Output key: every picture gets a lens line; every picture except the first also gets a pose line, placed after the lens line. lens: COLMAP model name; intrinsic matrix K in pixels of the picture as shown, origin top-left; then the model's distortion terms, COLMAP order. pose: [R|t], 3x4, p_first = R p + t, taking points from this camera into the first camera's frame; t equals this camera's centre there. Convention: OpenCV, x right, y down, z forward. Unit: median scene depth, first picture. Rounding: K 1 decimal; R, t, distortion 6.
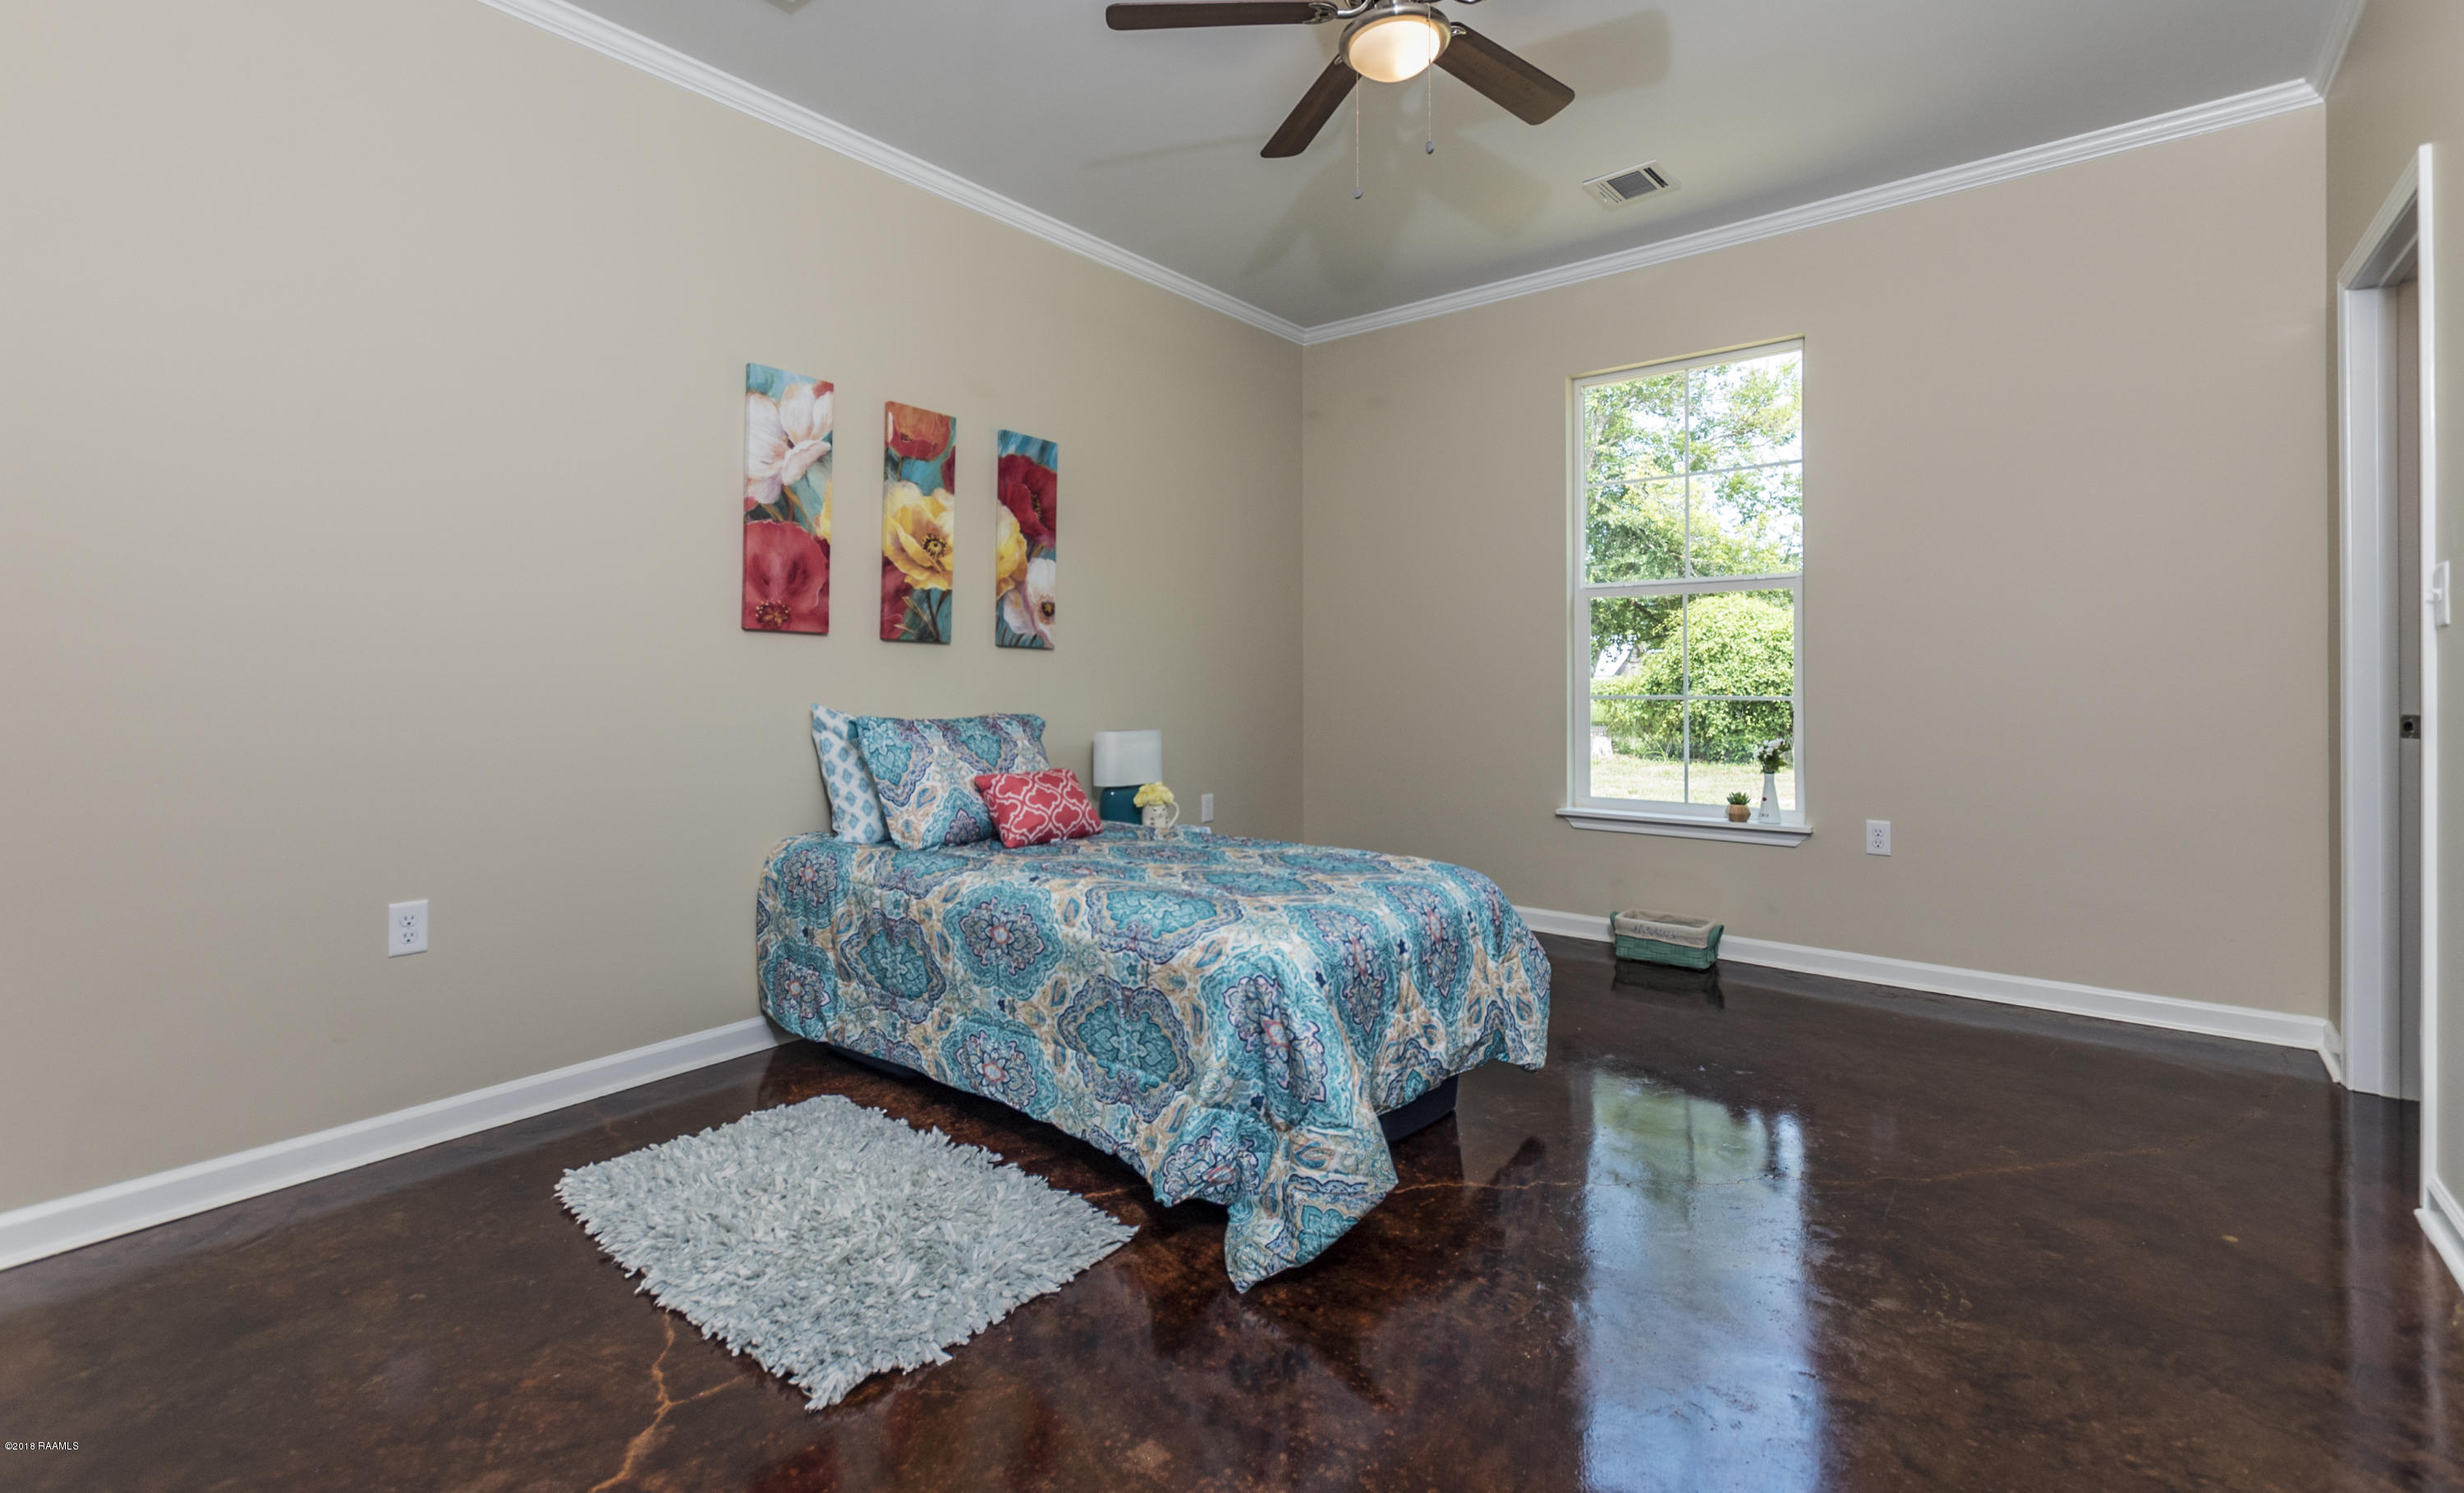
lens RADIAL K [[1060.4, 0, 1227.2], [0, 1060.4, 669.5], [0, 0, 1]] dist [0.001686, 0.000503]
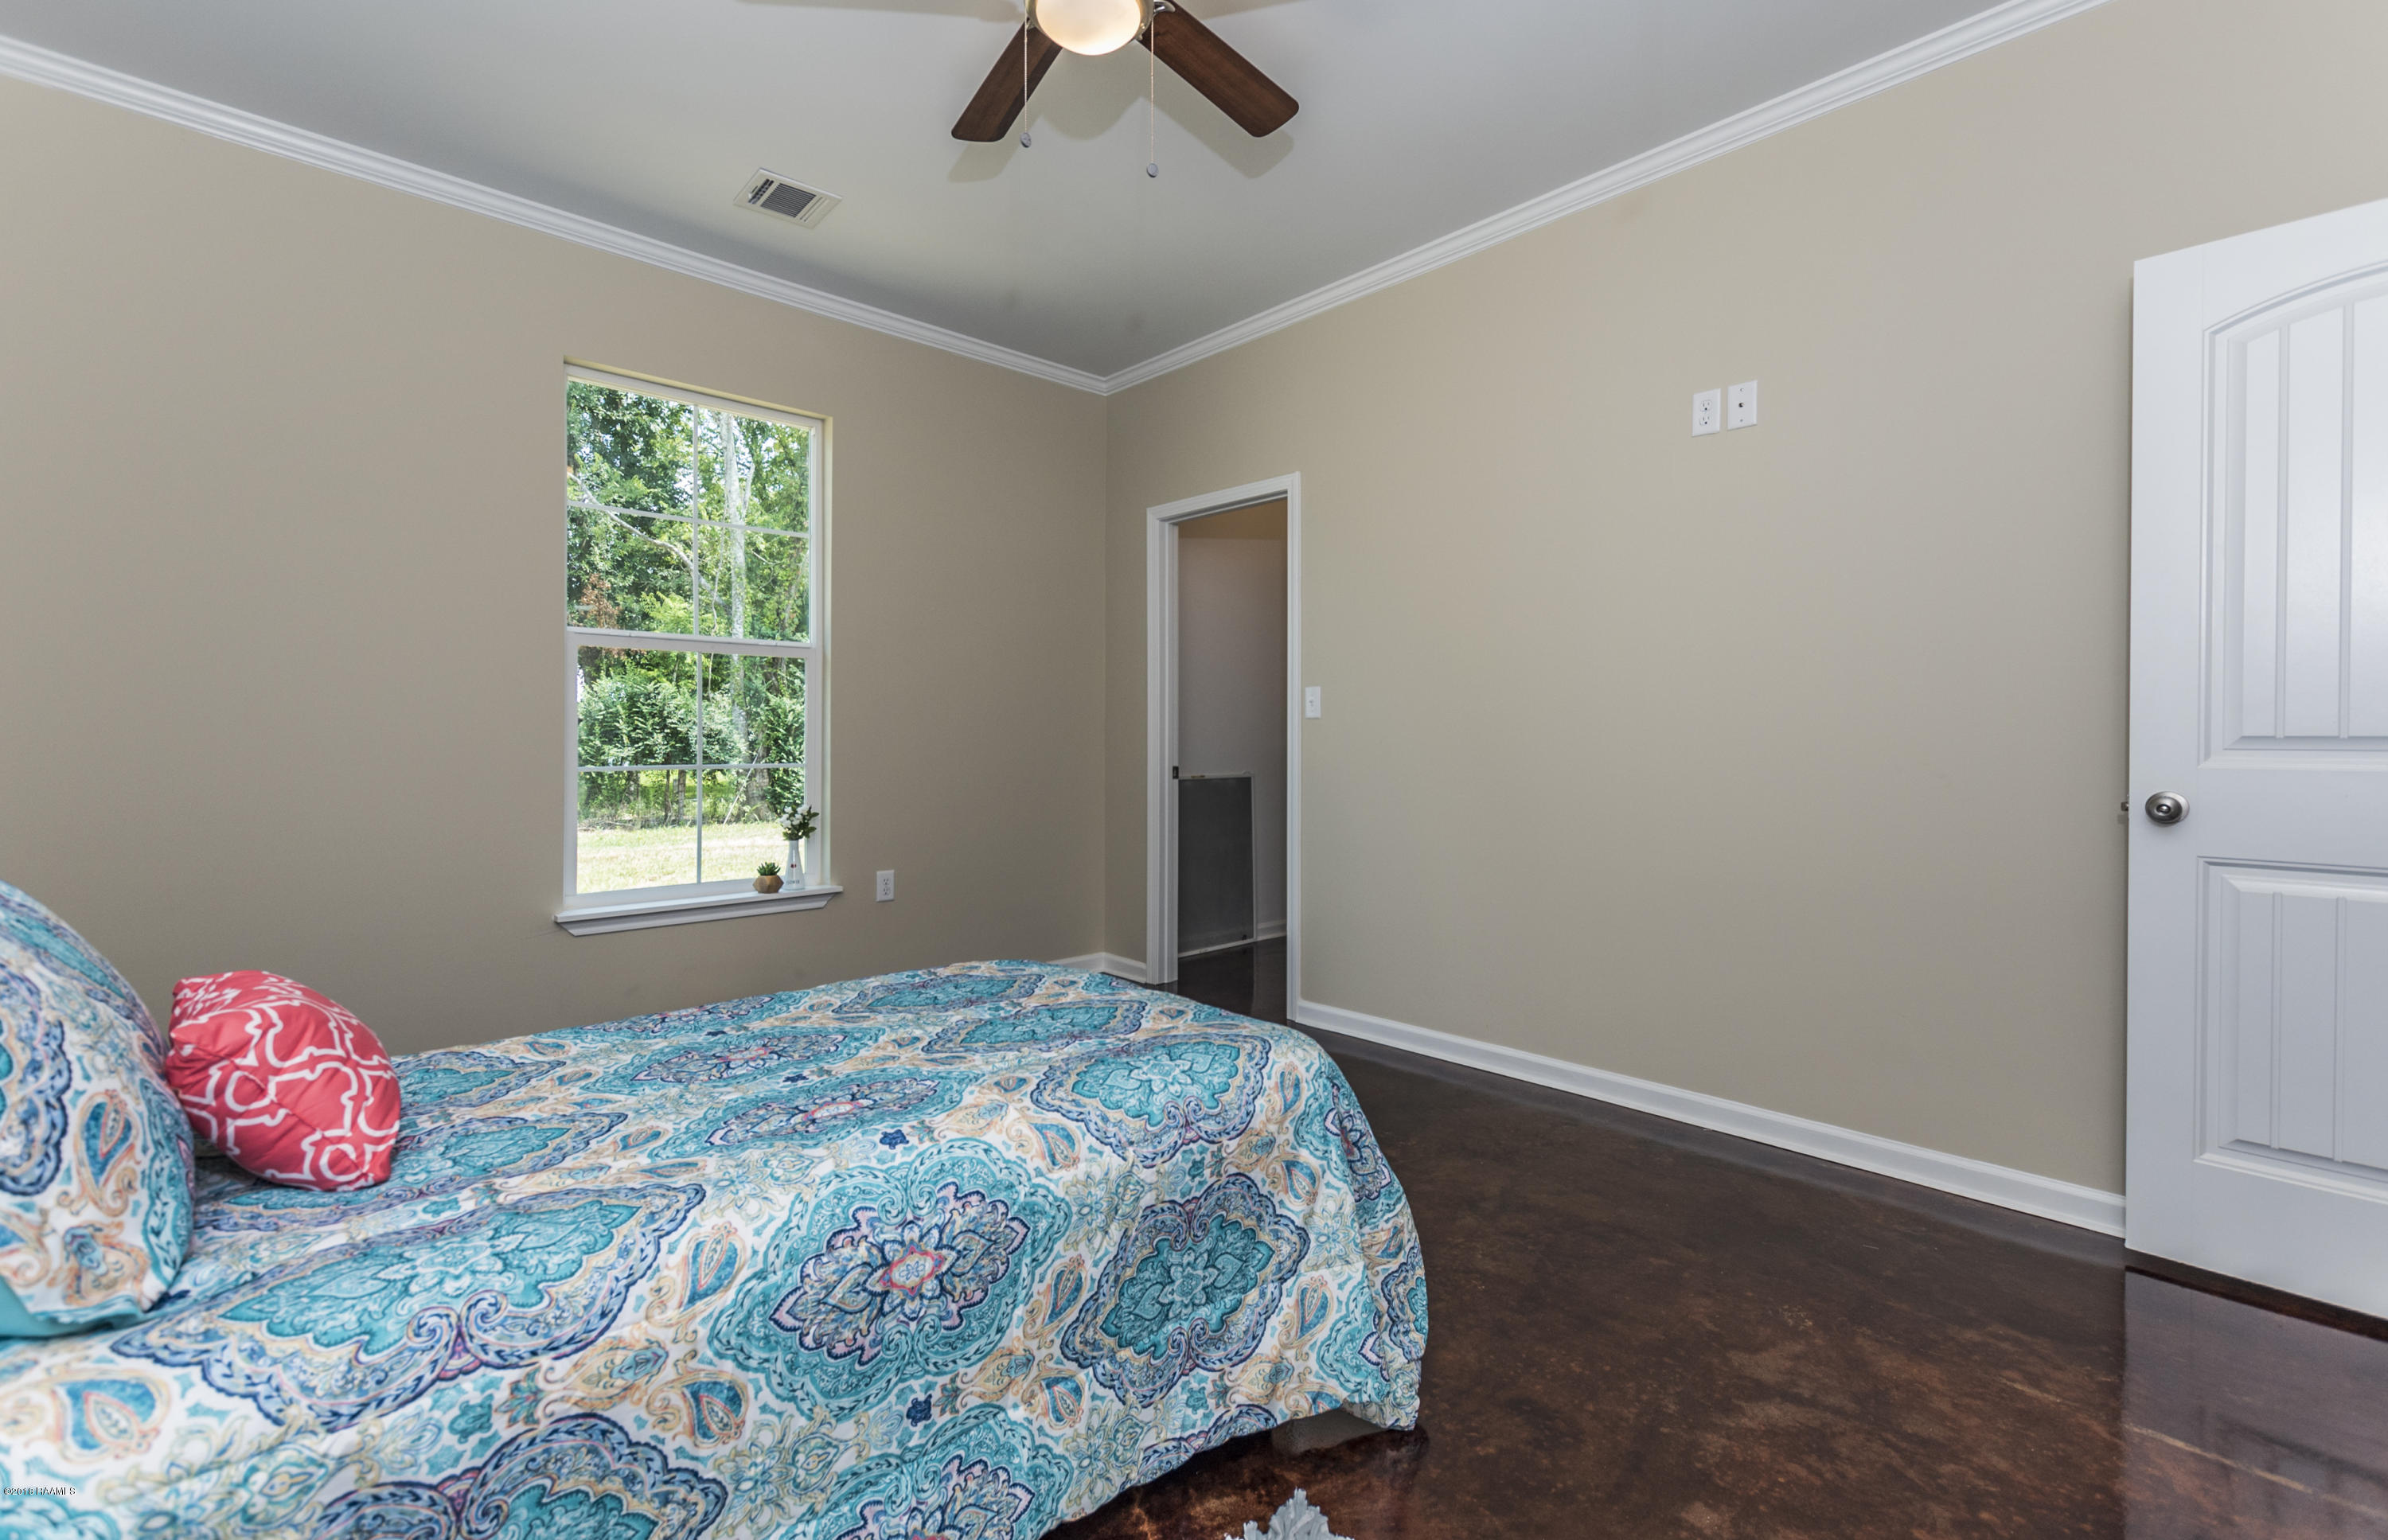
lens RADIAL K [[1026.7, 0, 1197.3], [0, 1026.7, 740.5], [0, 0, 1]] dist [0.001026, -0.000056]
pose [[0.135605, 0.005956, 0.990745, -0.652011], [-0.008488, 0.999952, -0.004850, 0.008062], [-0.990727, -0.007752, 0.135649, 0.793276]]
